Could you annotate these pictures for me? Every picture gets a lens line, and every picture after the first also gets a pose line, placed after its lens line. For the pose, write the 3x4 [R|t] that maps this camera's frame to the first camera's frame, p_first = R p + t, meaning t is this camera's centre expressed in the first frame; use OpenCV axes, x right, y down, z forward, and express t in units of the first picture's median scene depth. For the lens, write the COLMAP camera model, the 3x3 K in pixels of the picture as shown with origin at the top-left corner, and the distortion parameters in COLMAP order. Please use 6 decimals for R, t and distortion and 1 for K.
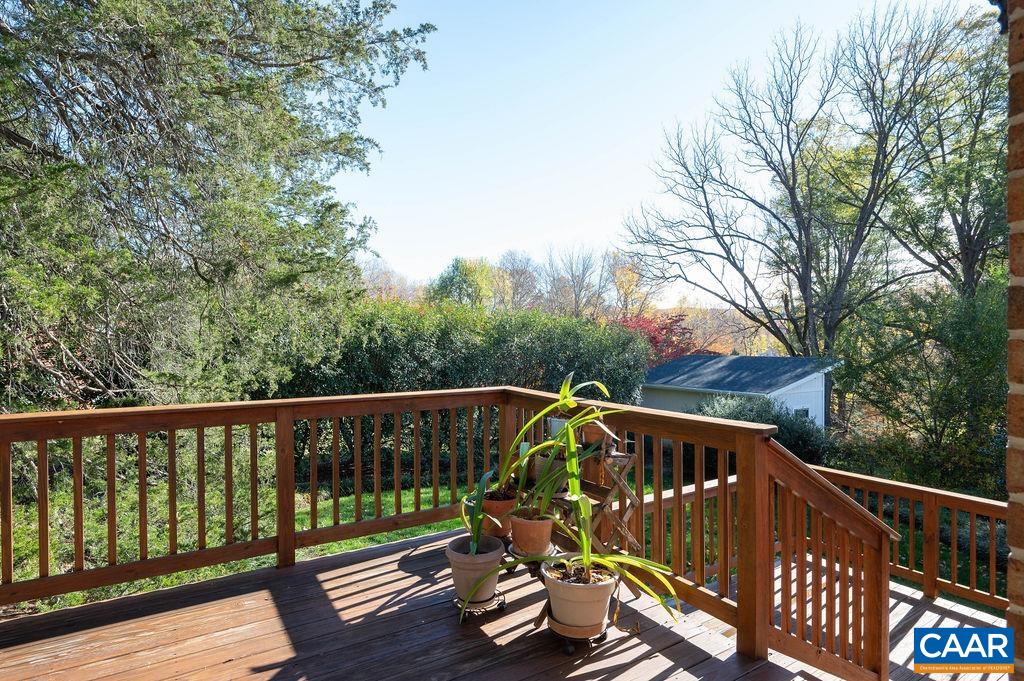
lens RADIAL K [[558.7, 0, 512.0], [0, 558.7, 340.5], [0, 0, 1]] dist [0.000475, 0.000039]
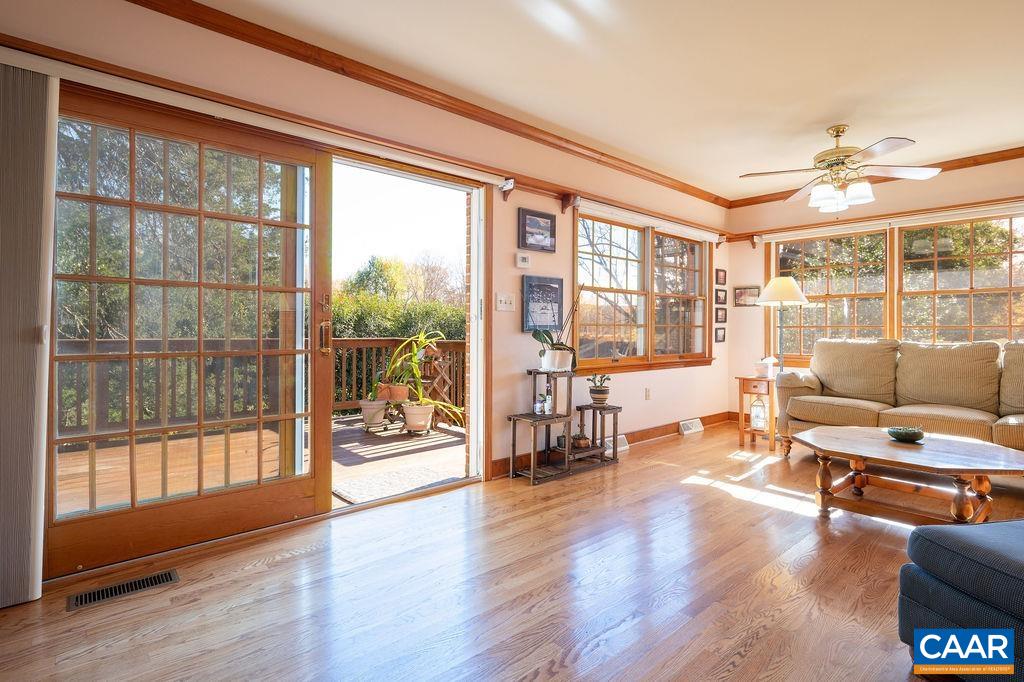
lens RADIAL K [[513.5, 0, 512.0], [0, 513.5, 341.0], [0, 0, 1]] dist [0.000068, -0.000006]
pose [[0.986332, 0.008196, 0.164567, 0.019347], [-0.010707, 0.999839, 0.014378, 0.013838], [-0.164422, -0.015944, 0.986261, -0.149936]]
